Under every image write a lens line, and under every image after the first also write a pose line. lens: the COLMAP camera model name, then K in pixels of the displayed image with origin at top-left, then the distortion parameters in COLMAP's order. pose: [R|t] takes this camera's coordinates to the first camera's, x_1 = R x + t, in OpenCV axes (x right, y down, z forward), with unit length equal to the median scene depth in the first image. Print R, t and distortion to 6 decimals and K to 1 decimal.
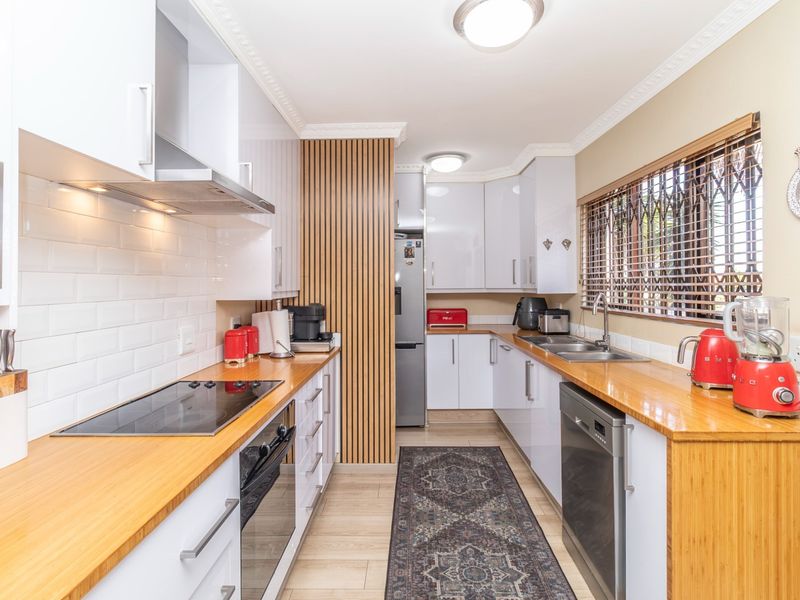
lens RADIAL K [[386.5, 0, 401.1], [0, 386.5, 282.7], [0, 0, 1]] dist [0.001505, 0.000639]
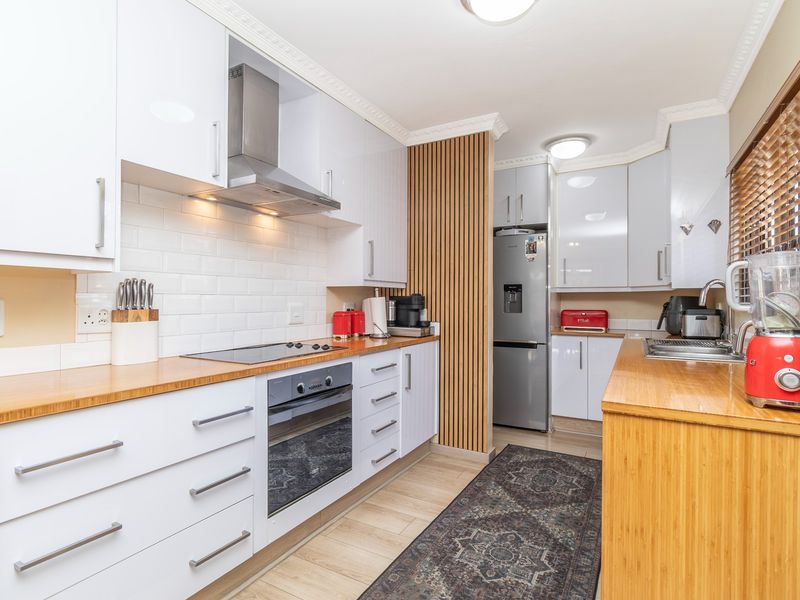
lens RADIAL K [[399.3, 0, 425.8], [0, 399.3, 299.6], [0, 0, 1]] dist [-0.000252, -0.000028]
pose [[0.894429, 0.013152, -0.447017, 0.340044], [-0.011126, 0.999912, 0.007159, 0.066973], [0.447072, -0.001429, 0.894497, -0.004674]]
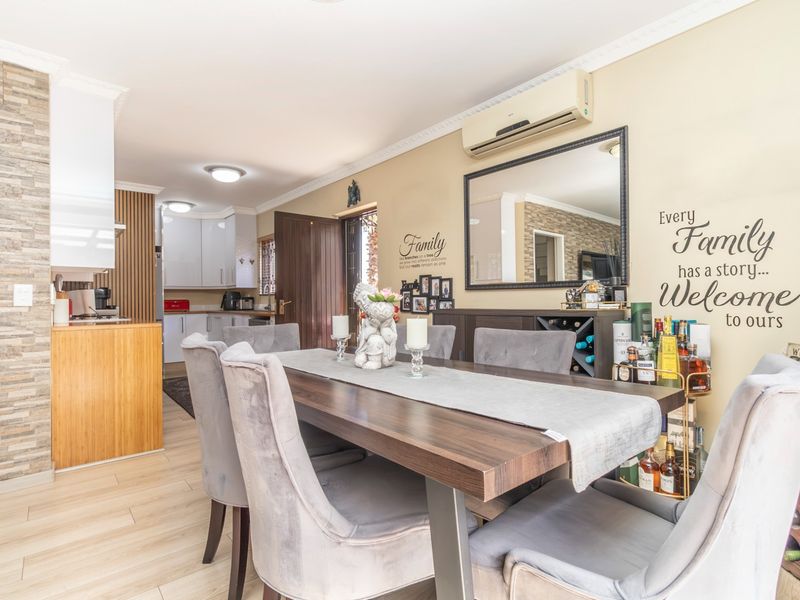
lens RADIAL K [[422.0, 0, 400.0], [0, 422.0, 300.0], [0, 0, 1]] dist [-0.001370, -0.000214]
pose [[0.743582, 0.003978, 0.668633, -0.531168], [0.000986, 0.999975, -0.007047, 0.132935], [-0.668644, 0.005899, 0.743560, -1.311475]]
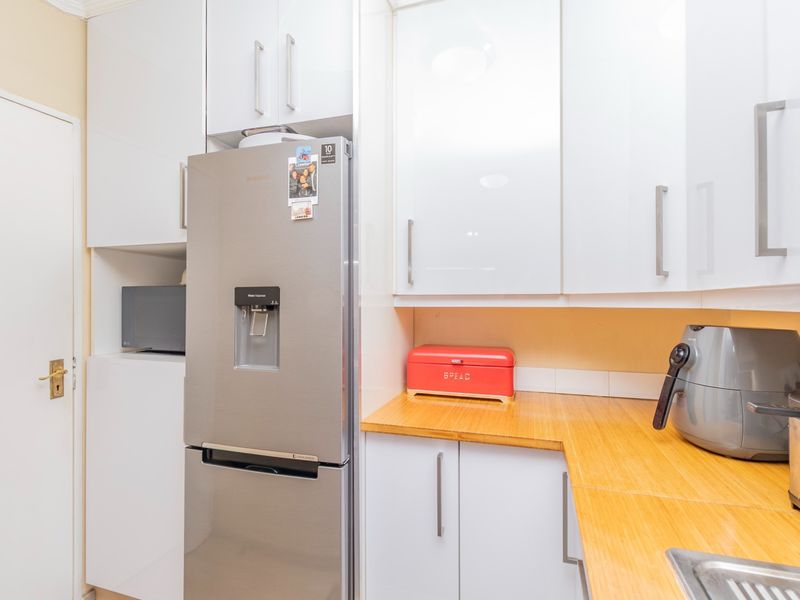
lens RADIAL K [[378.7, 0, 434.2], [0, 378.7, 298.7], [0, 0, 1]] dist [-0.000520, -0.000232]
pose [[0.970446, 0.008766, -0.241160, 0.301963], [-0.008559, 0.999962, 0.001909, 0.029230], [0.241168, 0.000212, 0.970483, 1.051486]]
